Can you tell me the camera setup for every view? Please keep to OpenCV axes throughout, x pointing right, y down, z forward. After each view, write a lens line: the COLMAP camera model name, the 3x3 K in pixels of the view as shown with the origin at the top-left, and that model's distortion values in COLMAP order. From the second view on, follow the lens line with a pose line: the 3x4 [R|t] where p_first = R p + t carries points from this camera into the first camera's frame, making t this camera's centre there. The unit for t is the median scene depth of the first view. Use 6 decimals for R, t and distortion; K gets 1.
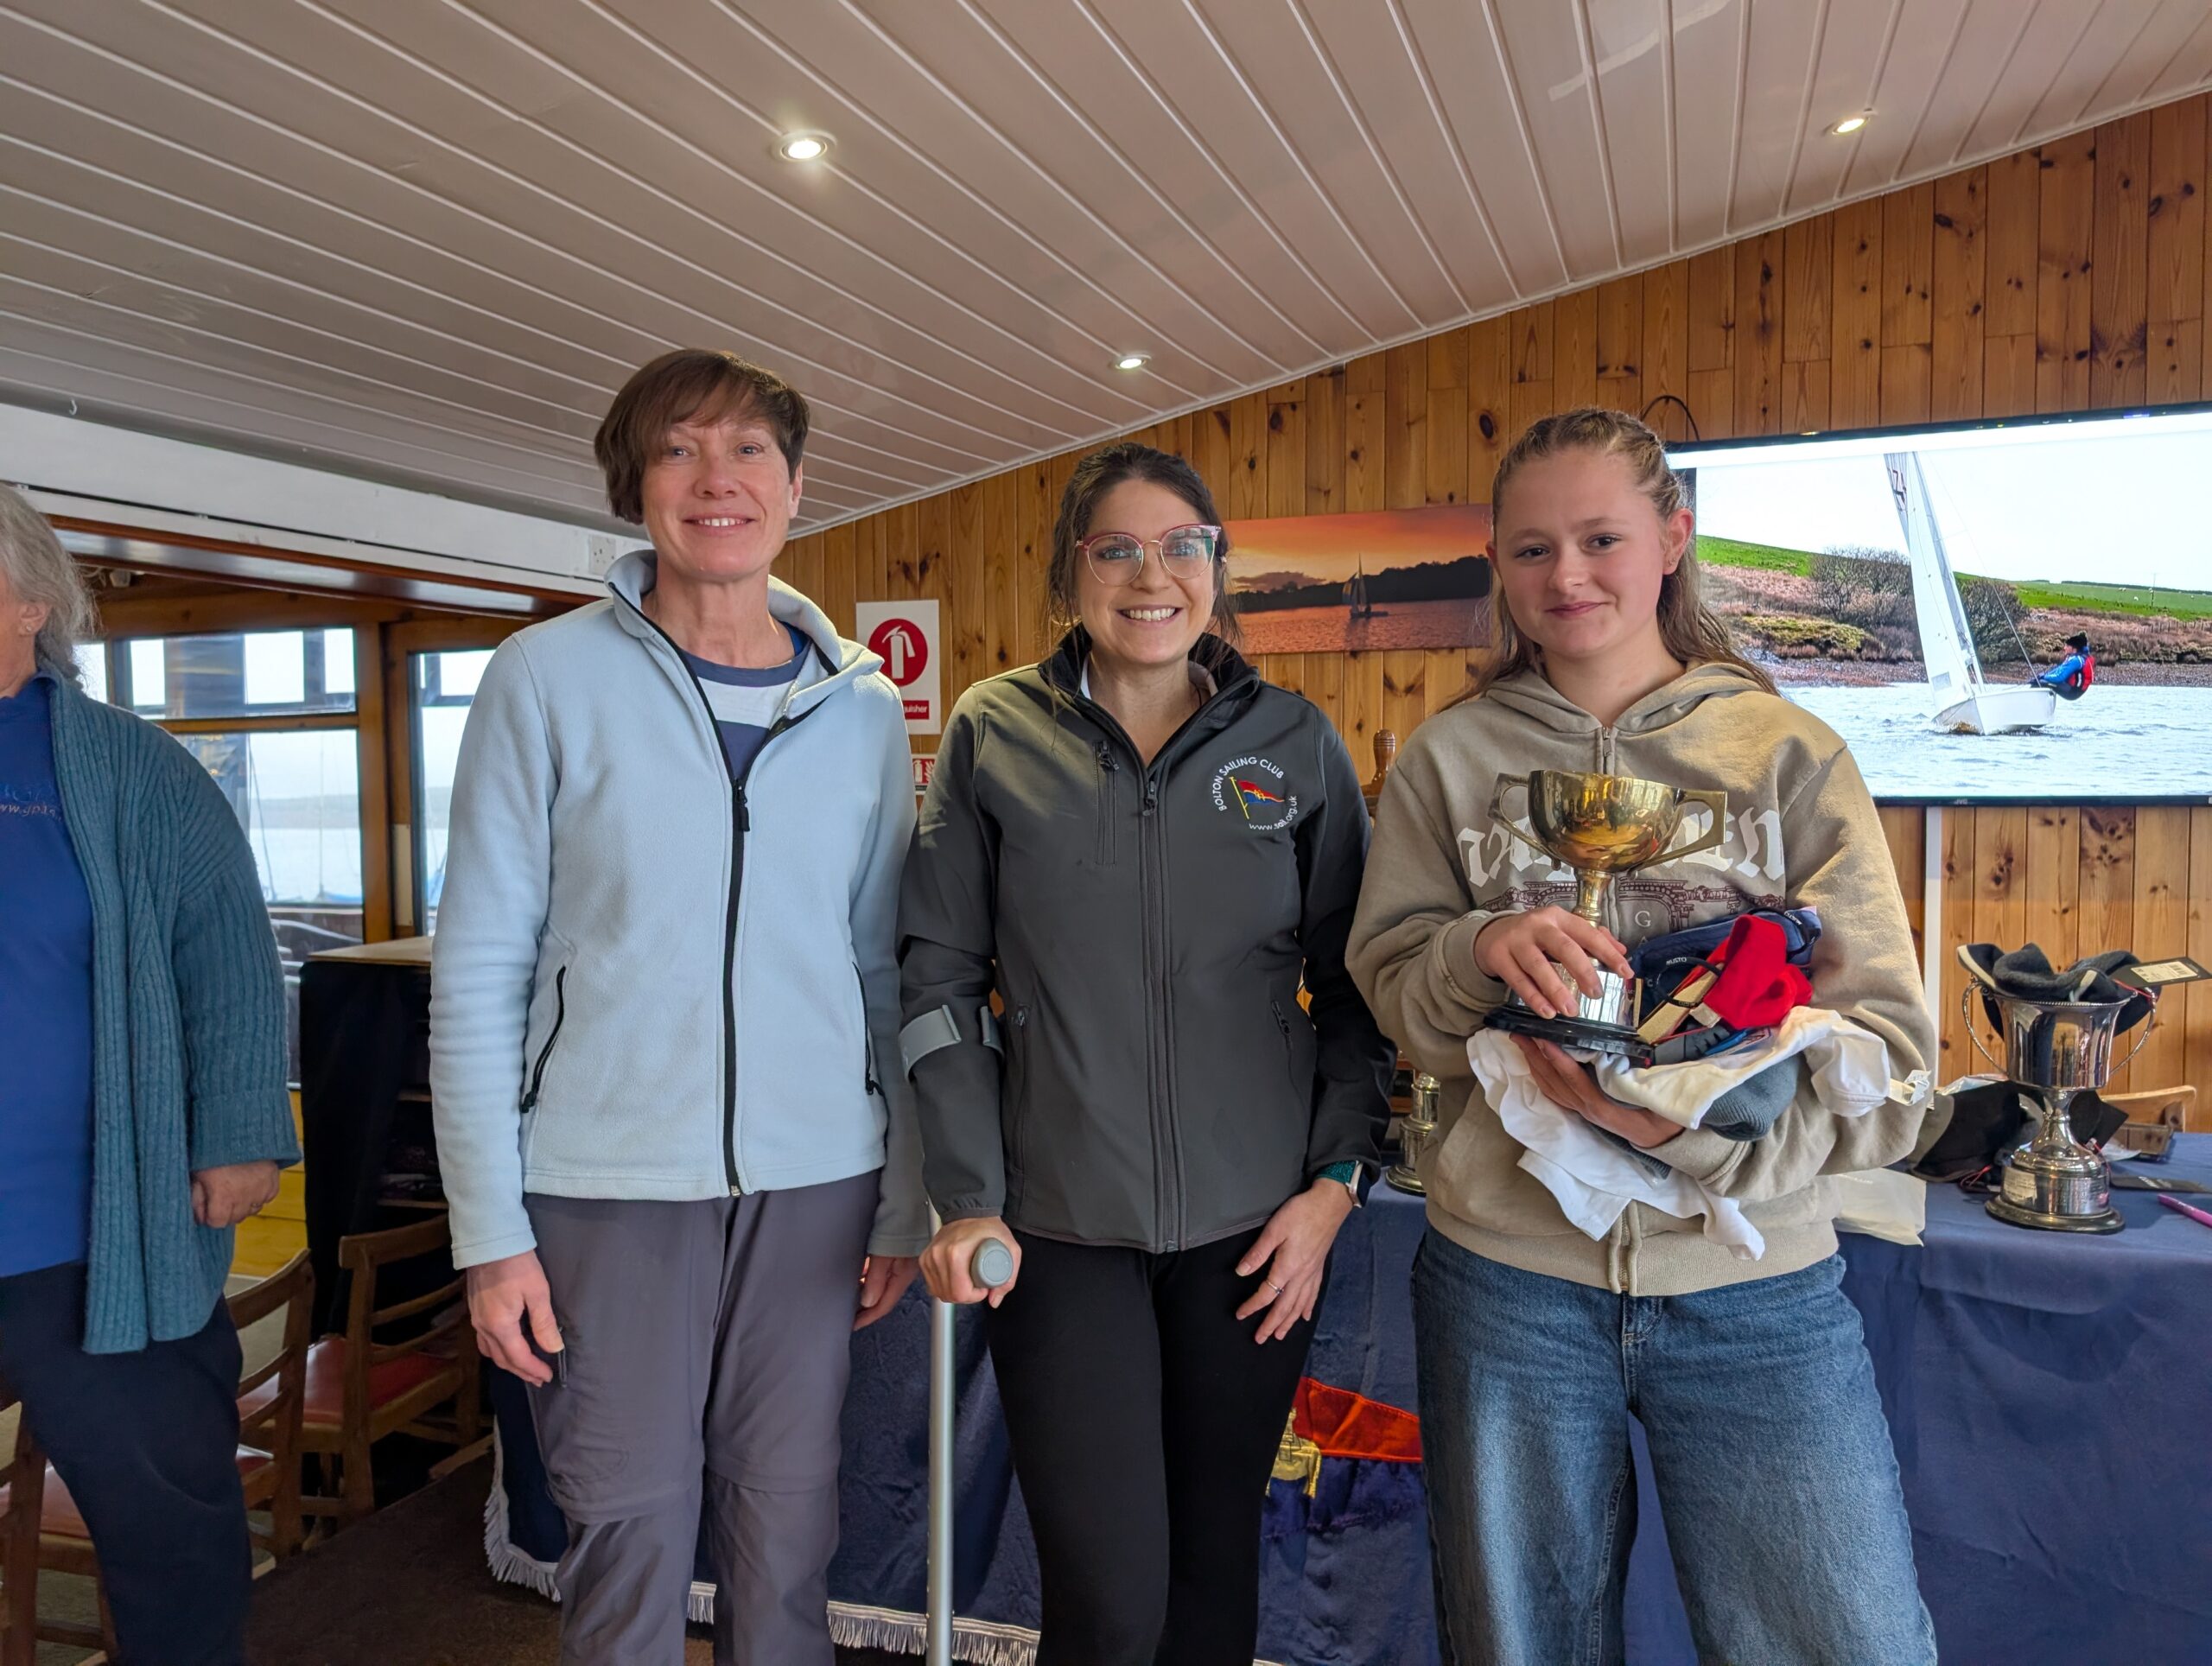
lens RADIAL K [[1586.7, 0, 1115.6], [0, 1586.7, 845.6], [0, 0, 1]] dist [0.019571, -0.018333]
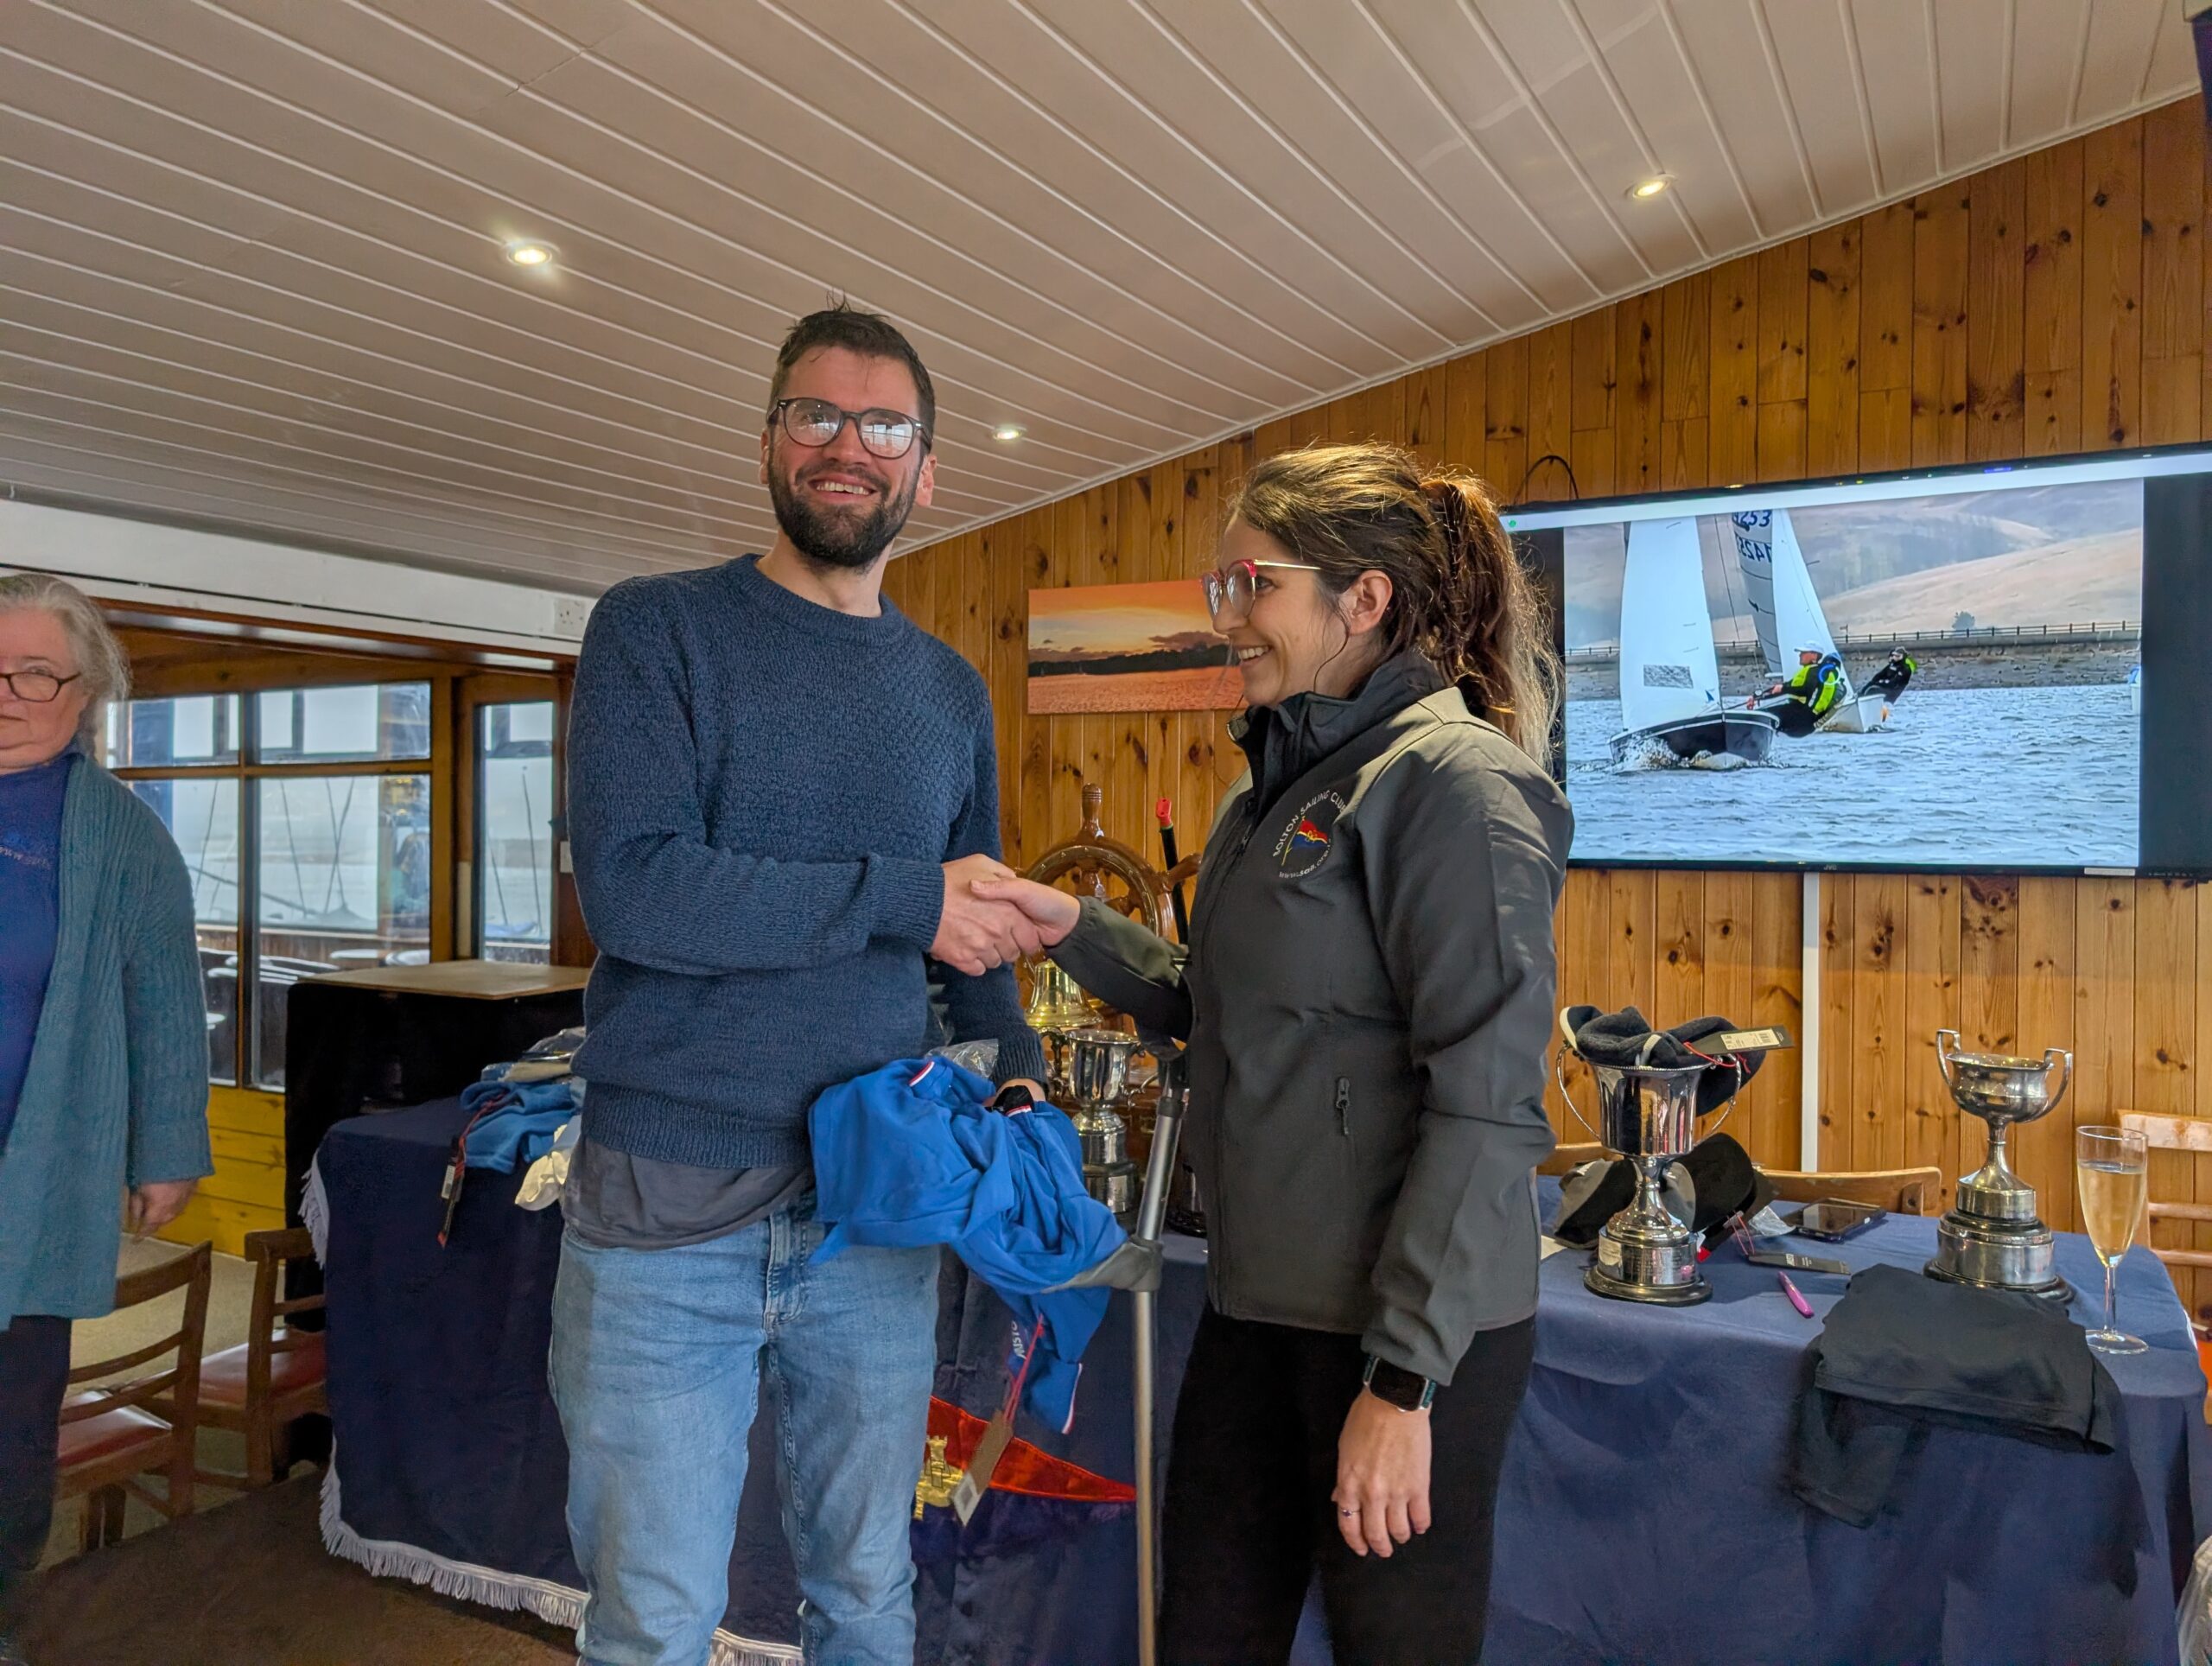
lens RADIAL K [[1586.7, 0, 1133.7], [0, 1586.7, 835.6], [0, 0, 1]] dist [0.019571, -0.018333]
pose [[0.989458, 0.016974, -0.143825, 0.245389], [-0.022842, 0.998968, -0.039251, 0.000509], [0.143010, 0.042123, 0.988824, -0.015329]]
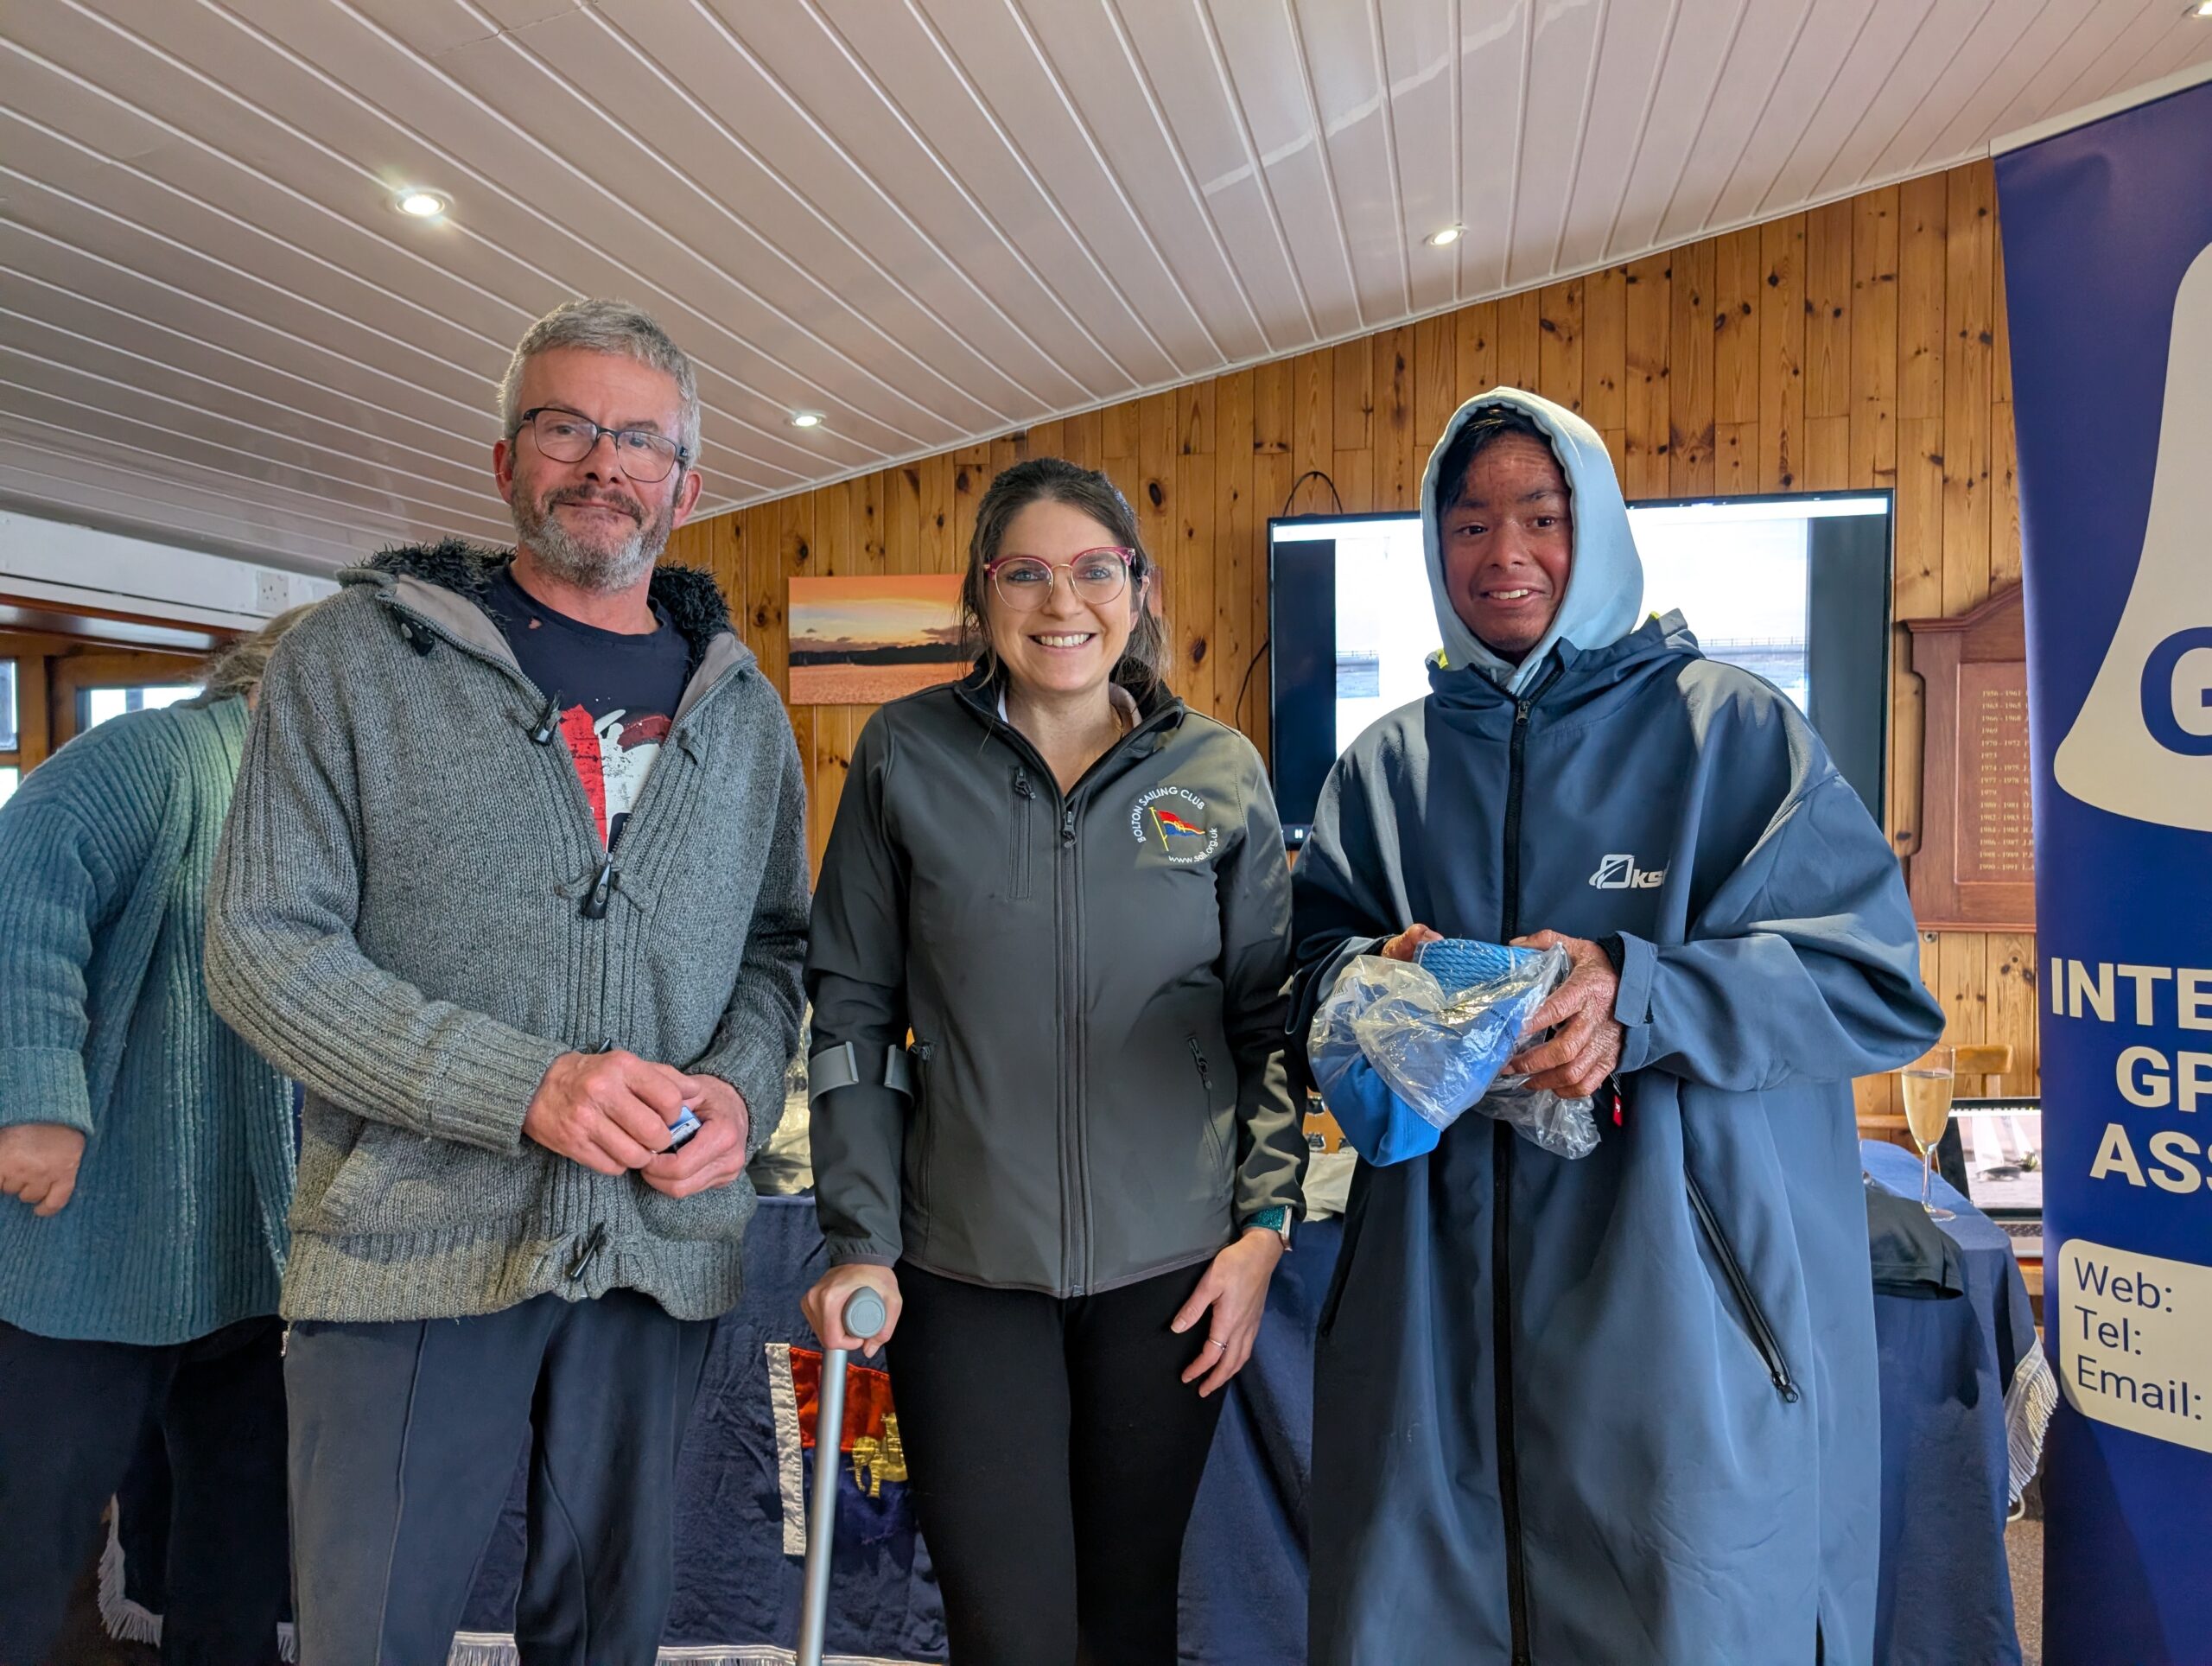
lens RADIAL K [[1586.7, 0, 1138.1], [0, 1586.7, 854.9], [0, 0, 1]] dist [0.019571, -0.018333]
pose [[0.989780, 0.001614, 0.142592, 0.075734], [0.002205, 0.999643, -0.026625, 0.007873], [-0.142584, 0.026667, 0.989423, -0.051005]]
